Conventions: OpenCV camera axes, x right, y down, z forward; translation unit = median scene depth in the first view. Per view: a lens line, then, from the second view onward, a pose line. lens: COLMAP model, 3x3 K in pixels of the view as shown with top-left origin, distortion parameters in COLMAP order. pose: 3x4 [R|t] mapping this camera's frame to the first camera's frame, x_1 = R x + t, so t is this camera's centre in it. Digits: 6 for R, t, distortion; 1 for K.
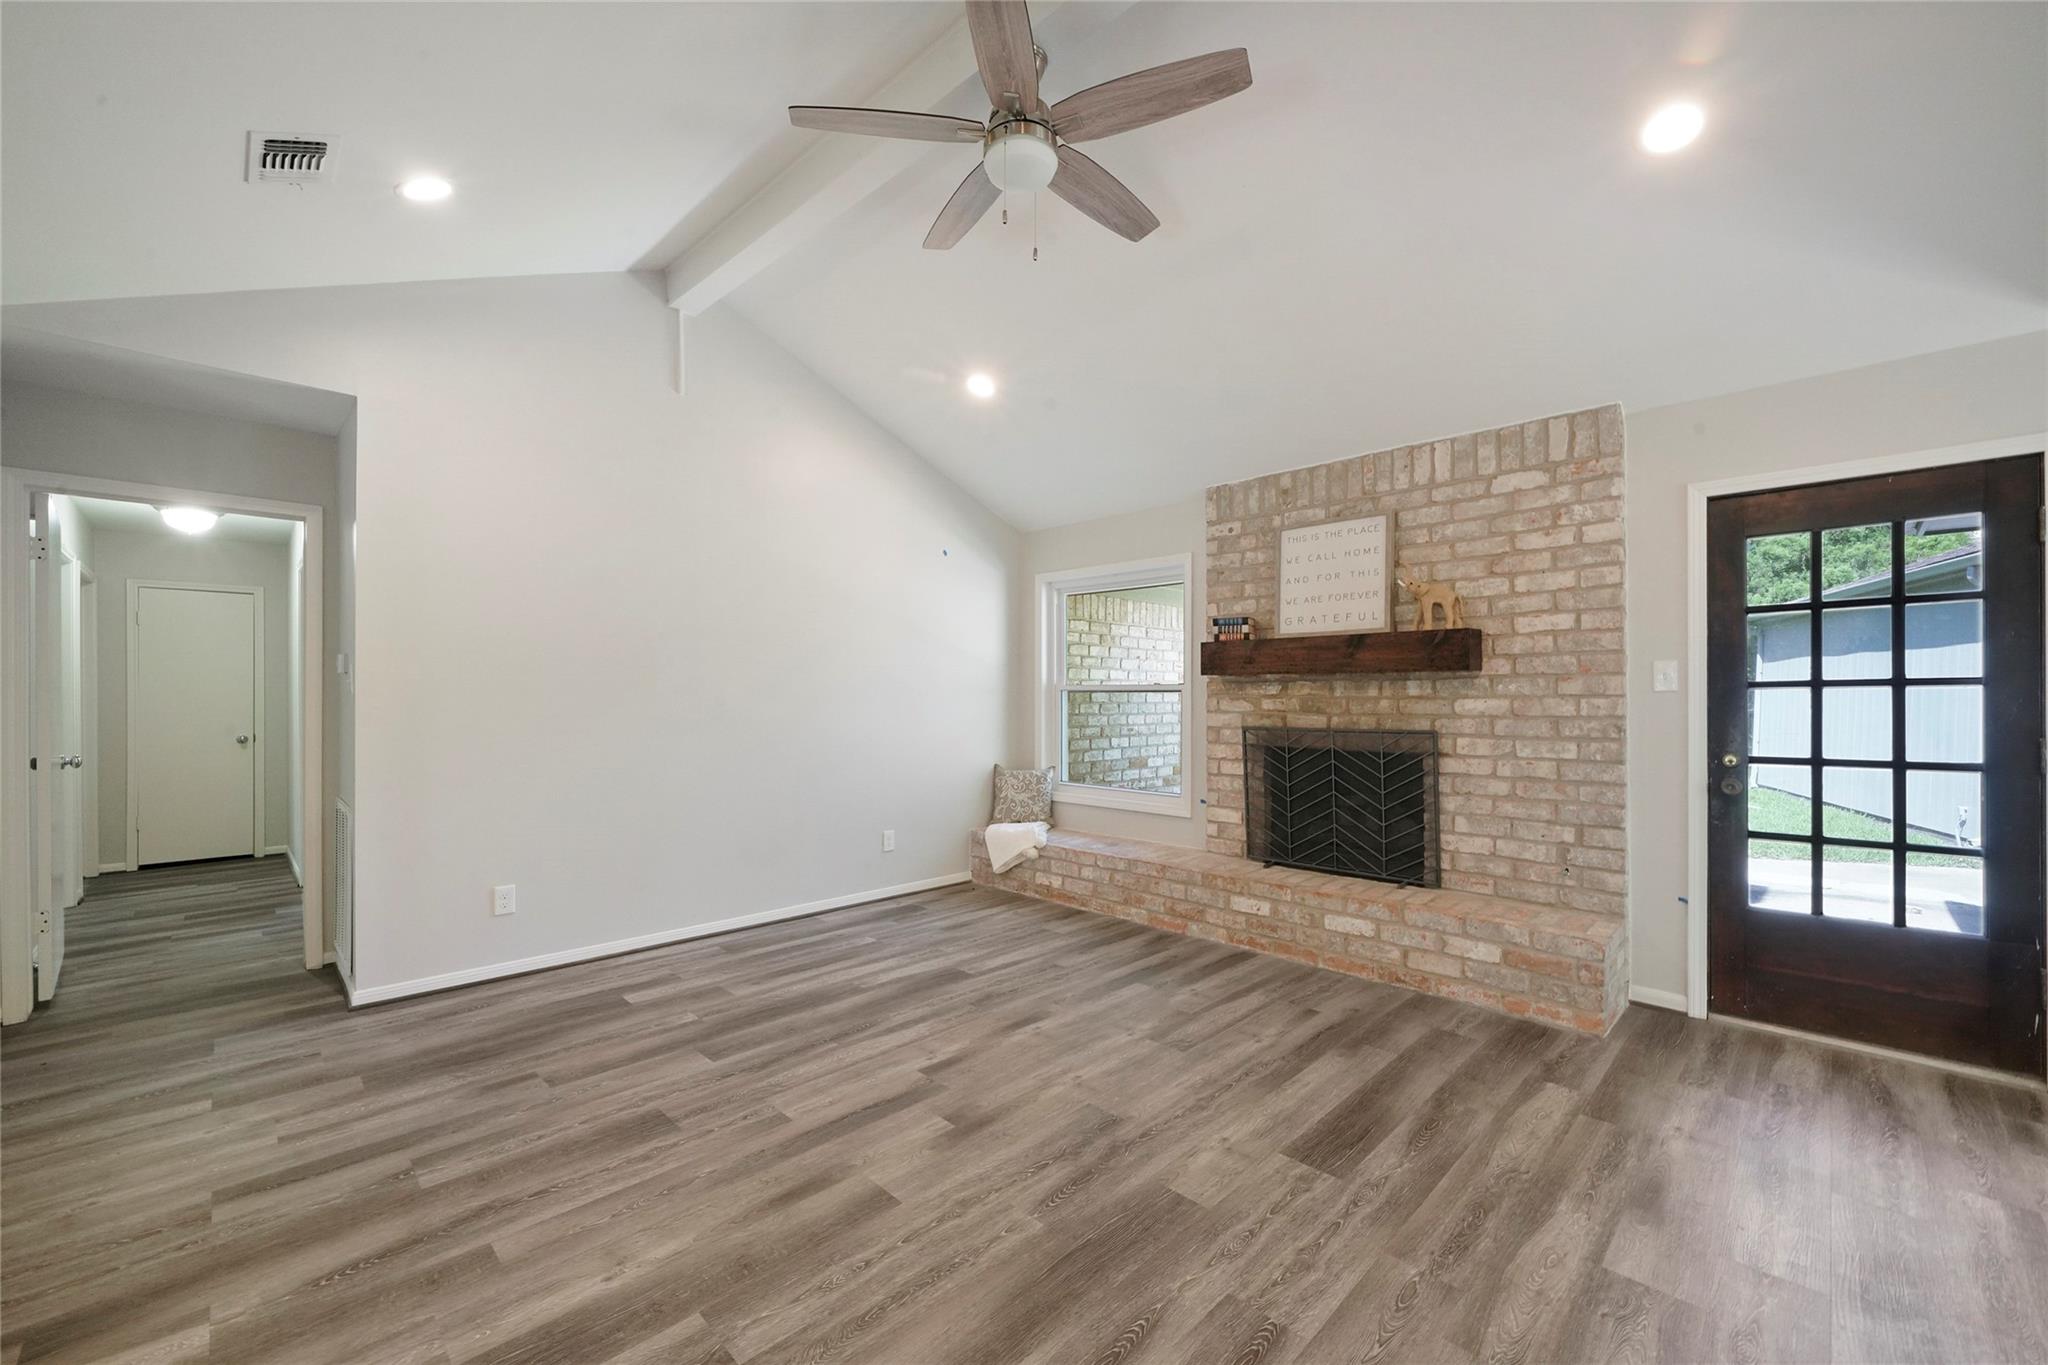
lens RADIAL K [[811.7, 0, 1018.8], [0, 811.7, 696.0], [0, 0, 1]] dist [-0.002979, -0.000431]
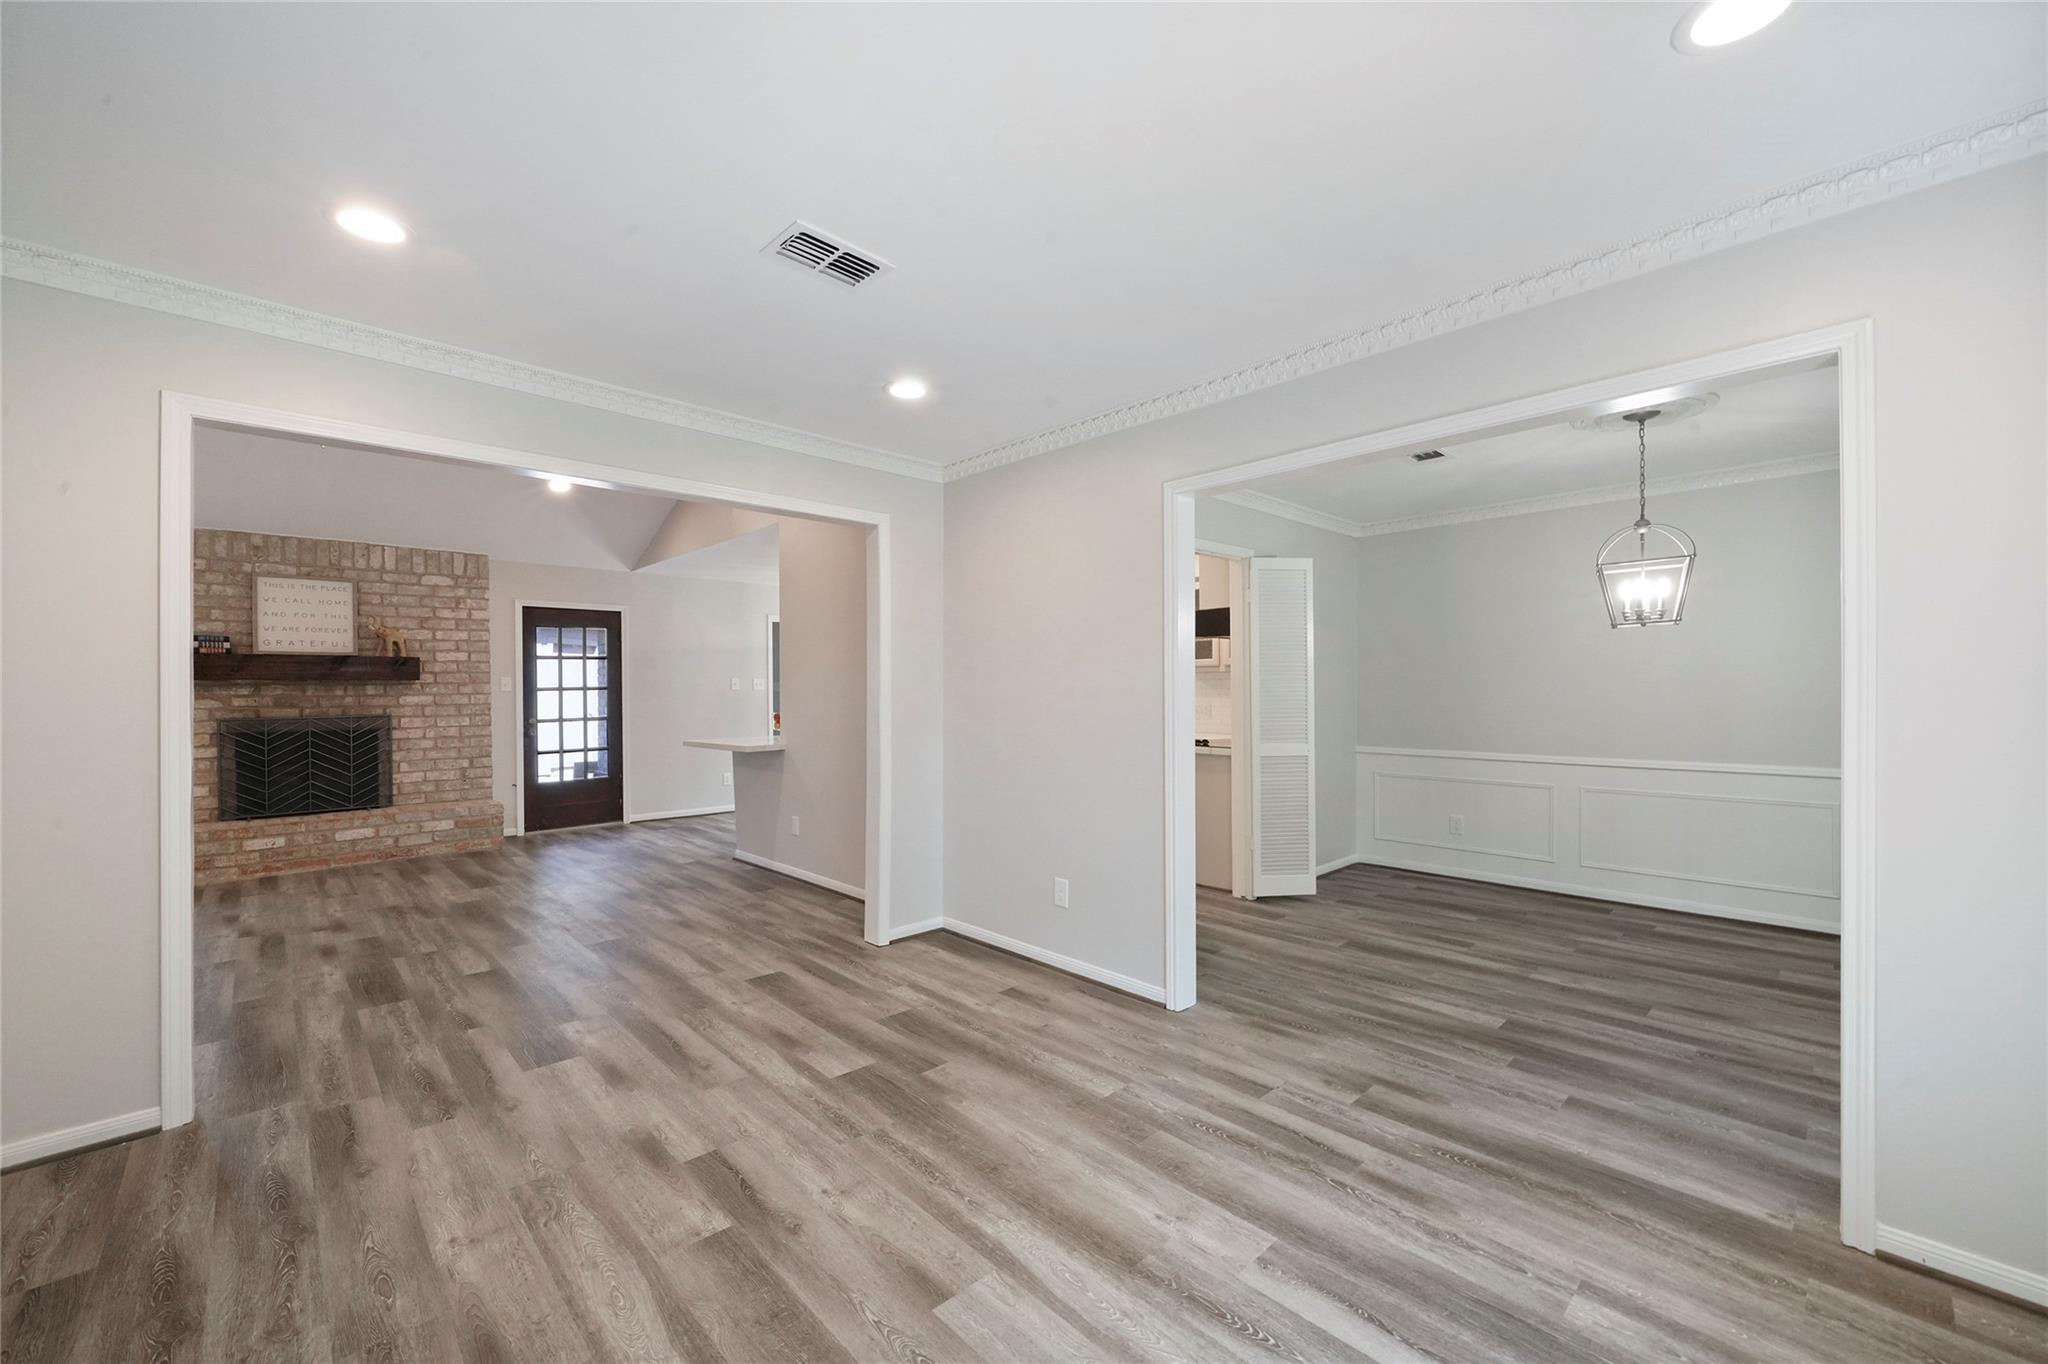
lens RADIAL K [[812.3, 0, 1015.1], [0, 812.3, 689.6], [0, 0, 1]] dist [0.000345, -0.000067]
pose [[0.030960, -0.001042, 0.999520, -1.218423], [0.007997, 0.999968, 0.000795, -0.001287], [-0.999489, 0.007969, 0.030967, -0.397862]]
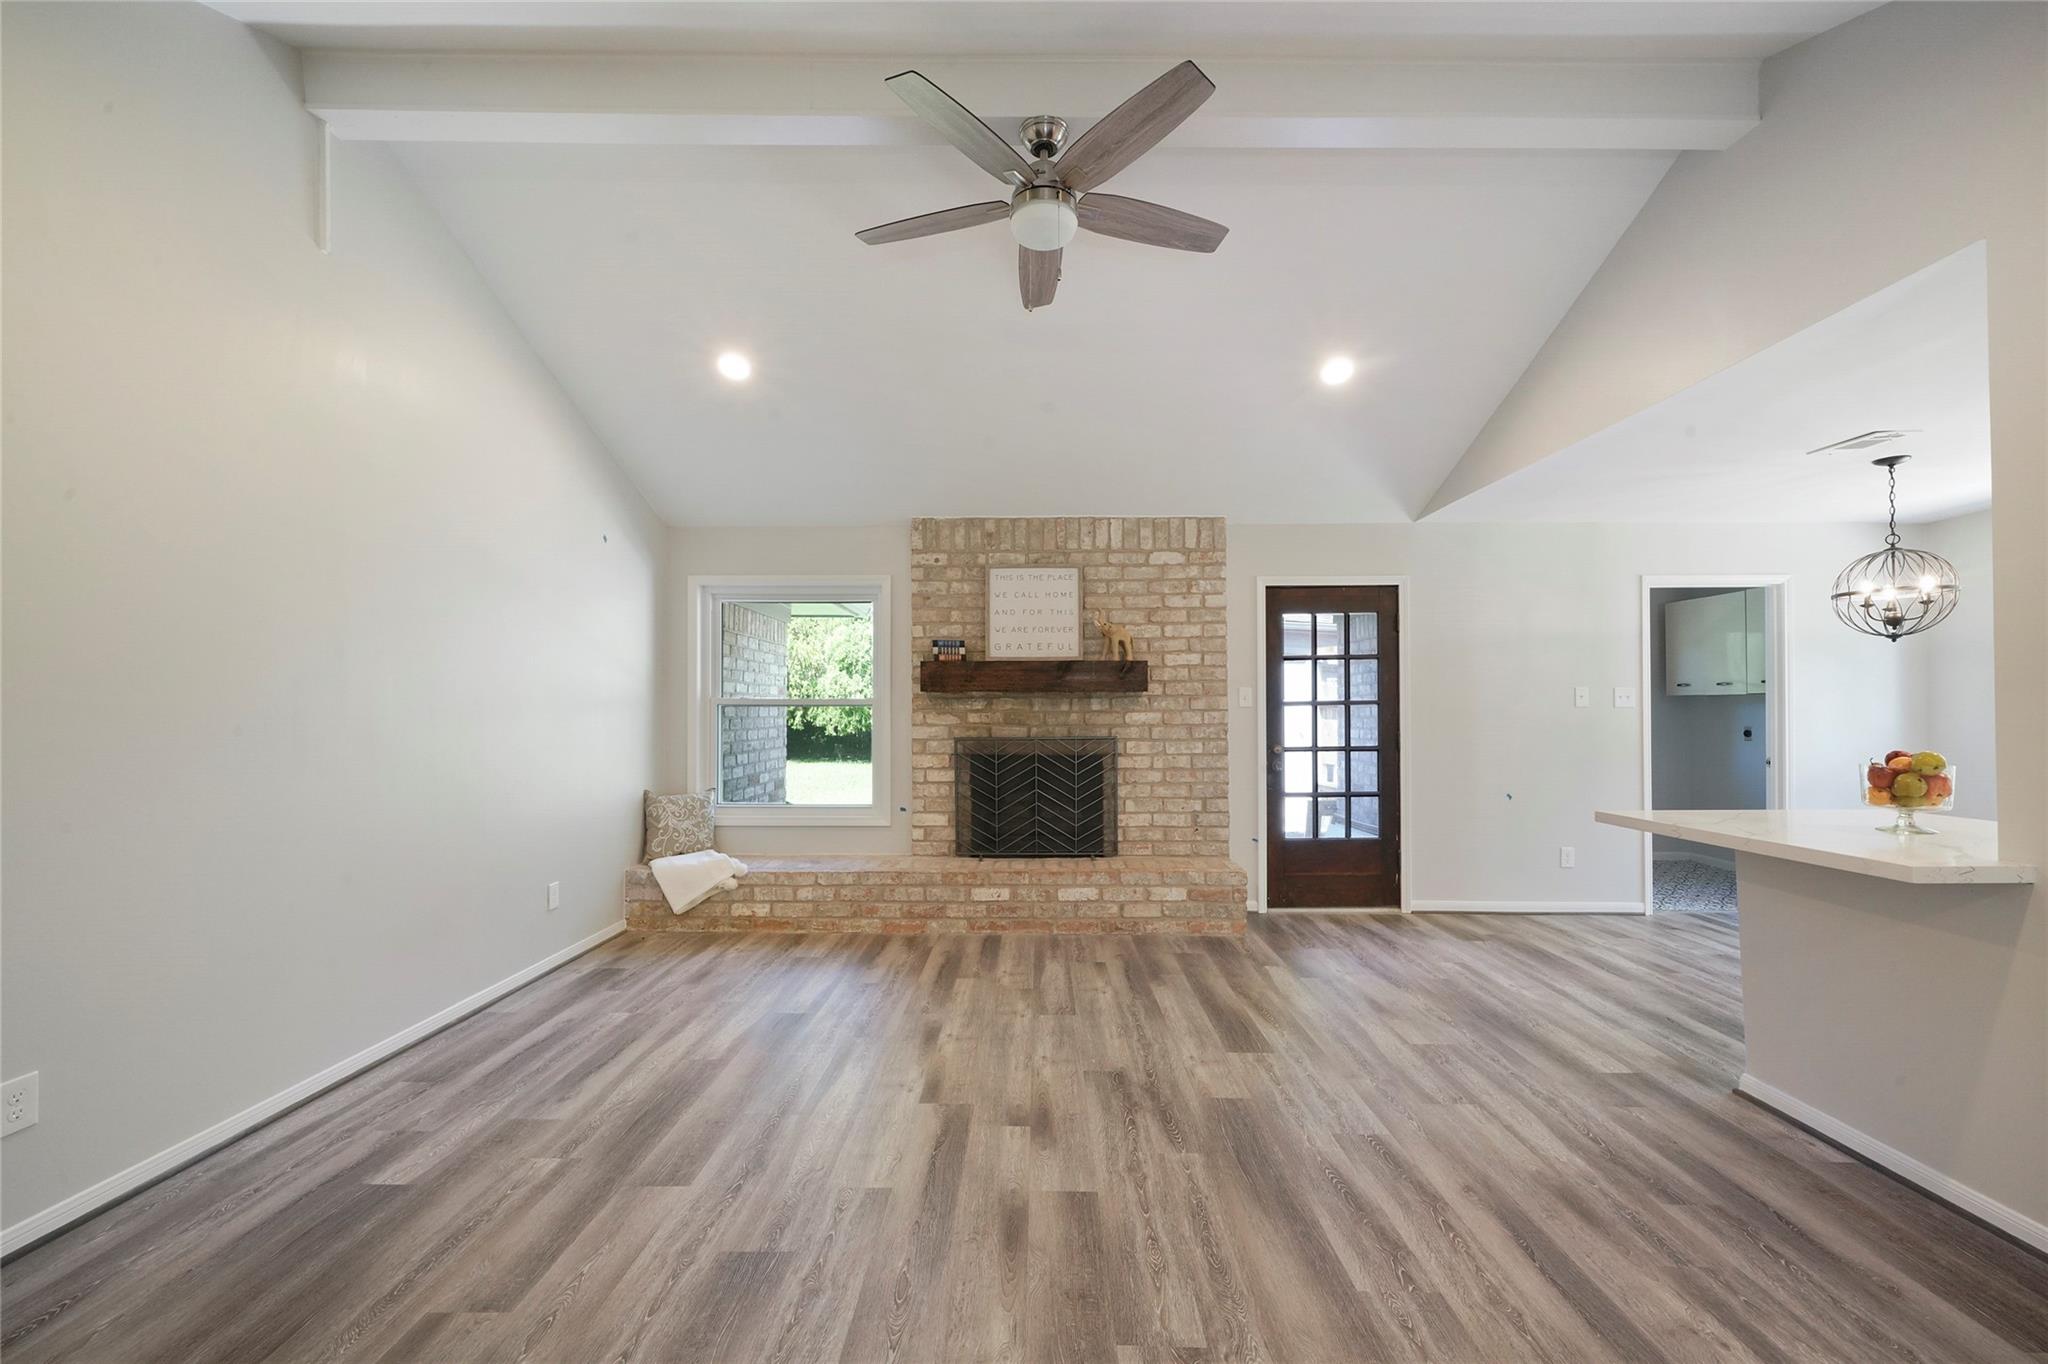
lens RADIAL K [[802.9, 0, 1024.1], [0, 802.9, 699.9], [0, 0, 1]] dist [-0.003050, -0.000122]
pose [[0.717861, 0.005864, 0.696162, -0.524013], [0.001497, 0.999949, -0.009967, -0.004414], [-0.696185, 0.008197, 0.717815, 0.170481]]
